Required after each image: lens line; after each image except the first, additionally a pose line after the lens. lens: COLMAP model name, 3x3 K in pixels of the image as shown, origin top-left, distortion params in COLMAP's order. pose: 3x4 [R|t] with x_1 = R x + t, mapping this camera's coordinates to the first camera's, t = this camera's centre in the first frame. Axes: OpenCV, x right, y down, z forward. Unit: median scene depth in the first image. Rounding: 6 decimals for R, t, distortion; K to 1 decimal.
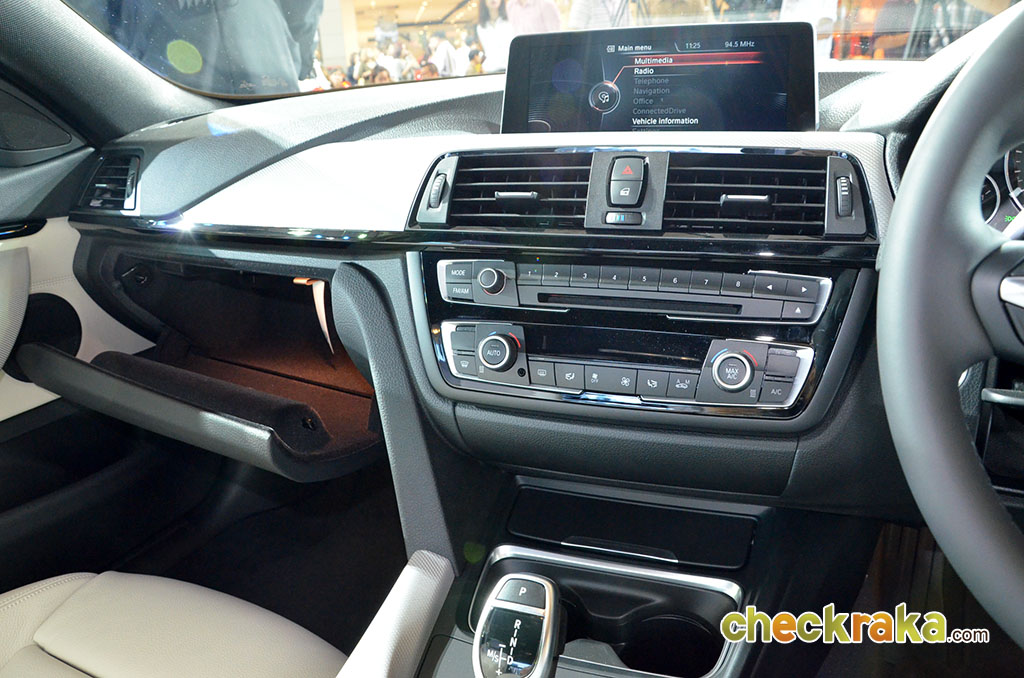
lens RADIAL K [[799.7, 0, 522.4], [0, 799.7, 344.3], [0, 0, 1]] dist [-0.063494, 0.022048]
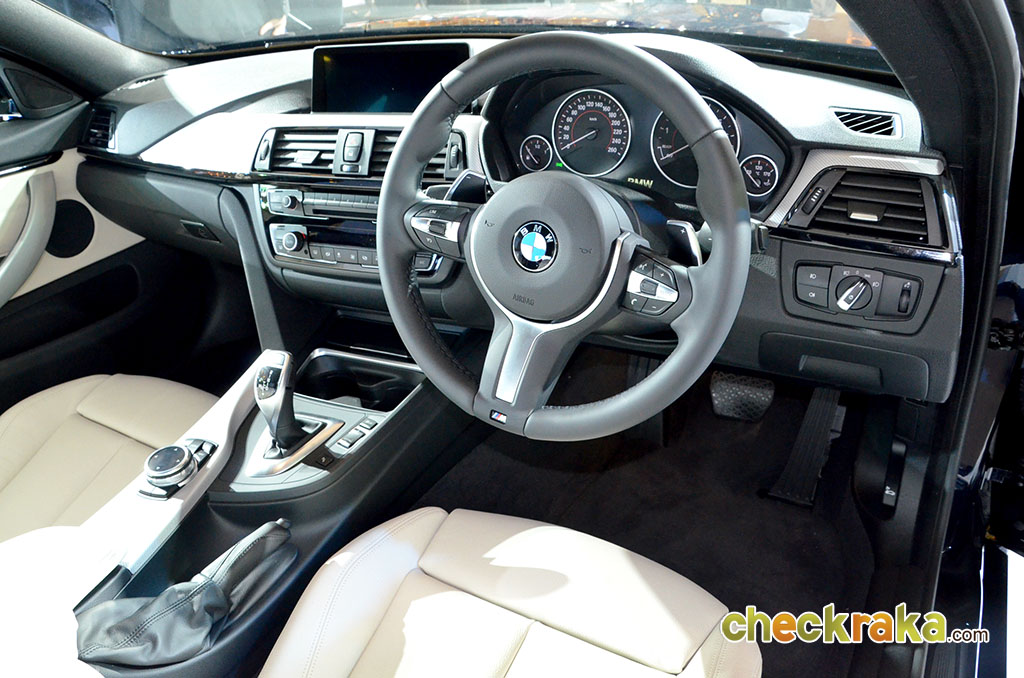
lens RADIAL K [[799.7, 0, 502.2], [0, 799.7, 339.6], [0, 0, 1]] dist [-0.063494, 0.022048]
pose [[0.997659, -0.004198, -0.068254, 0.536763], [0.015349, 0.986394, 0.163680, -0.054886], [0.066639, -0.164344, 0.984150, -0.776510]]
